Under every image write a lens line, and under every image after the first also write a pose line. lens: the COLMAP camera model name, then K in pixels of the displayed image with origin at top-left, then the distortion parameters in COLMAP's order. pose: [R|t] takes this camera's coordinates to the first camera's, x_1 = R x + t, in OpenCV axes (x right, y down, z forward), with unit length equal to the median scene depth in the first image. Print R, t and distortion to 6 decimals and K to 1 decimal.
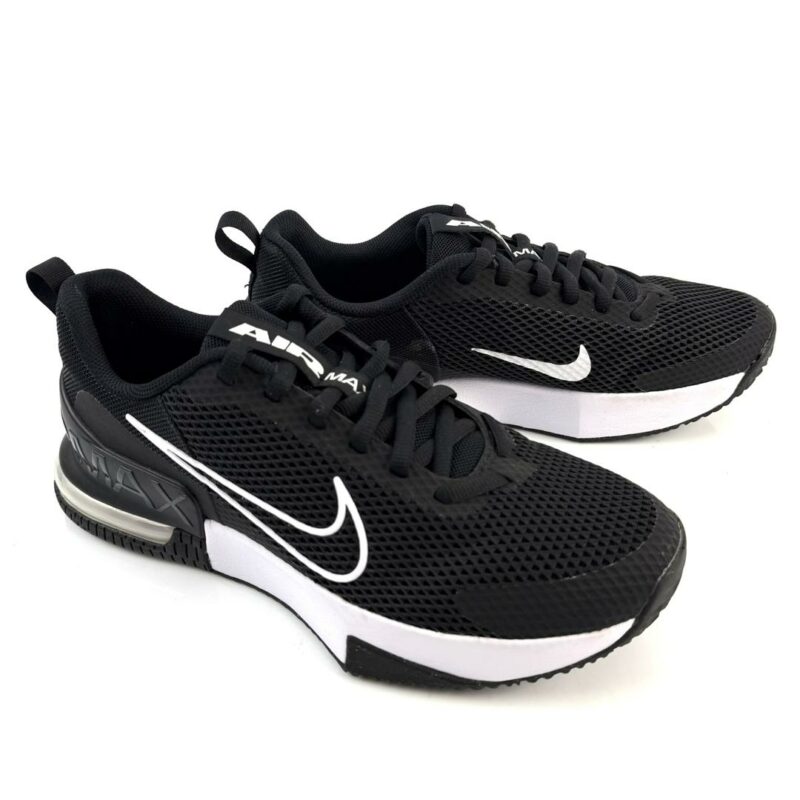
lens RADIAL K [[602.5, 0, 400.0], [0, 602.5, 400.0], [0, 0, 1]] dist [0.072348, -0.004561]
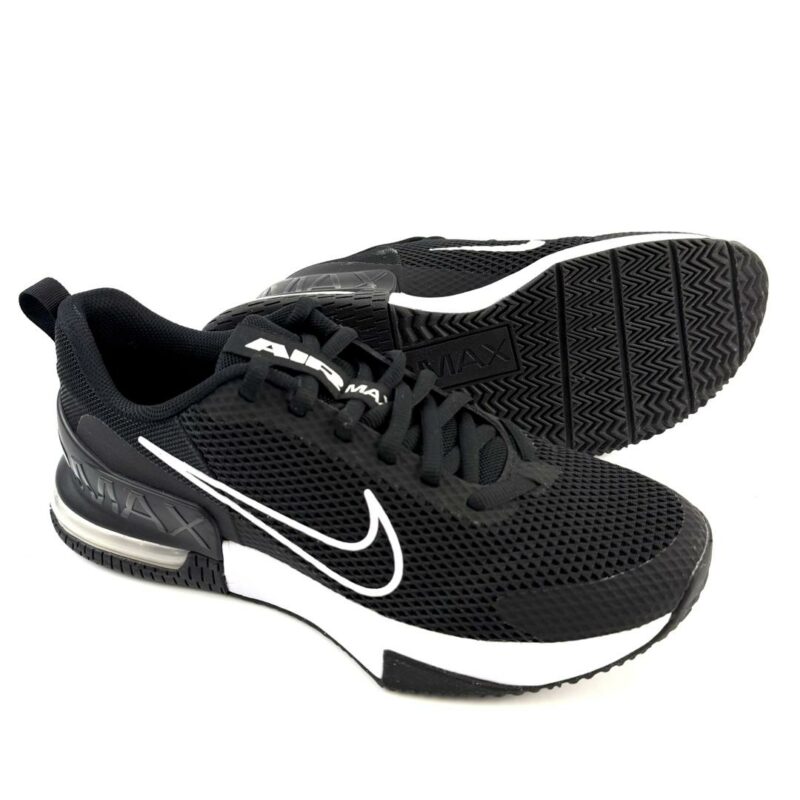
lens RADIAL K [[602.5, 0, 400.0], [0, 602.5, 400.0], [0, 0, 1]] dist [0.072348, -0.004561]
pose [[0.996437, -0.044317, 0.071759, -0.113544], [0.045145, 0.998931, -0.009946, -0.007302], [-0.071241, 0.013150, 0.997372, 0.007396]]
